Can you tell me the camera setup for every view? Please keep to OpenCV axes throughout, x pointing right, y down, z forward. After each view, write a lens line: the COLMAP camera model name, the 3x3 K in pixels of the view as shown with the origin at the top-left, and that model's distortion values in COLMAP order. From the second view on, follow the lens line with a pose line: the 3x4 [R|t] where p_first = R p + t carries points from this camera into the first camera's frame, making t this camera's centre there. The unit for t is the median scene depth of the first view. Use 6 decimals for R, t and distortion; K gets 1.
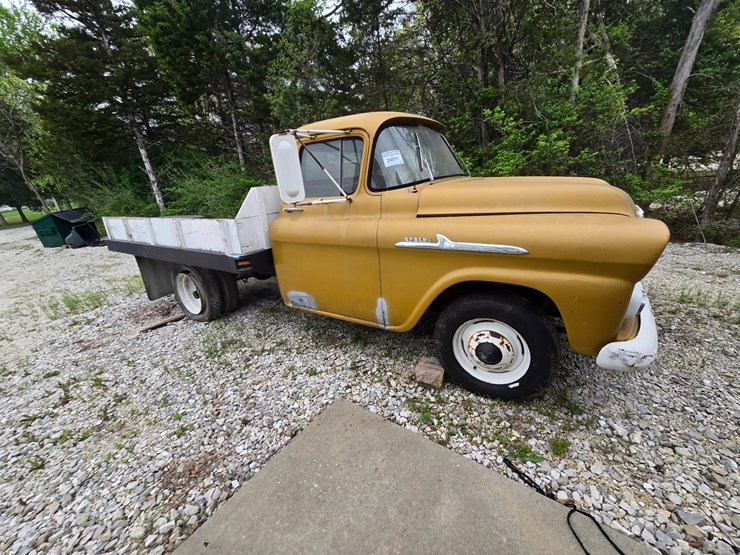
lens RADIAL K [[305.6, 0, 375.1], [0, 305.6, 271.5], [0, 0, 1]] dist [-0.004644, 0.000274]
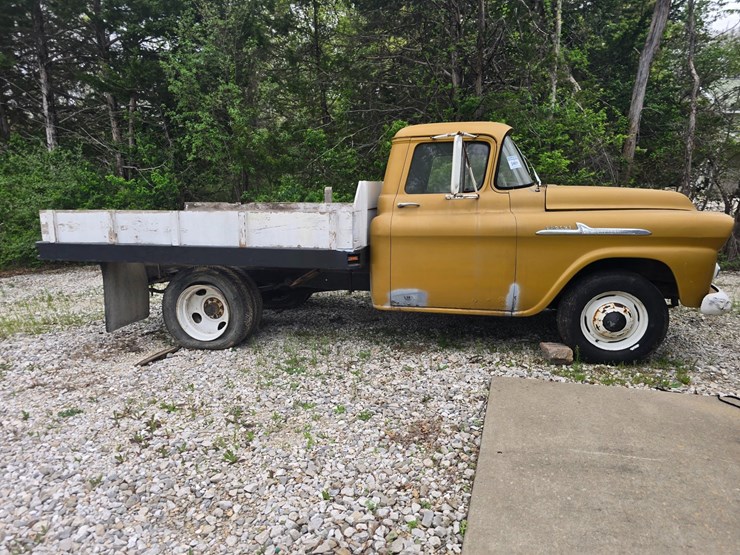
lens RADIAL K [[494.6, 0, 358.9], [0, 494.6, 264.9], [0, 0, 1]] dist [0.050185, -0.039865]
pose [[0.946563, 0.013968, 0.322216, -1.073769], [0.039369, 0.986586, -0.158423, 0.278841], [-0.320107, 0.162643, 0.933316, -0.492774]]
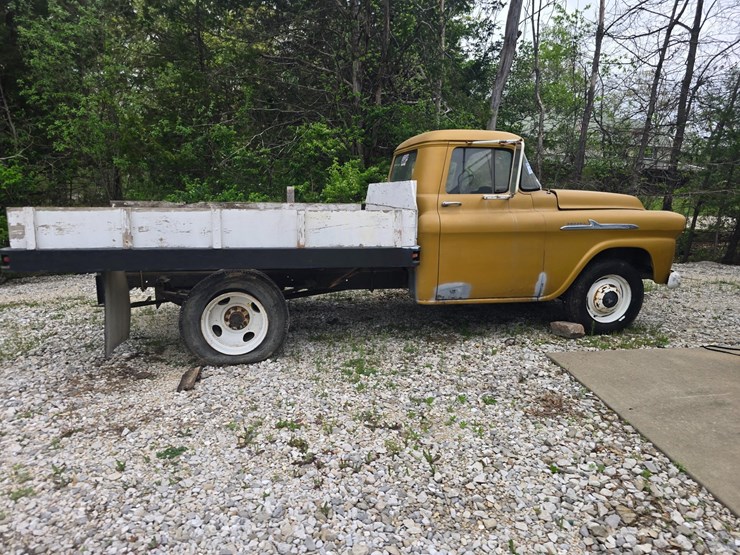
lens RADIAL K [[495.1, 0, 360.9], [0, 495.1, 267.6], [0, 0, 1]] dist [0.051133, -0.041019]
pose [[0.737231, -0.020703, 0.675323, -1.915092], [0.142919, 0.981691, -0.125925, 0.217393], [-0.660351, 0.189352, 0.726692, -0.009650]]
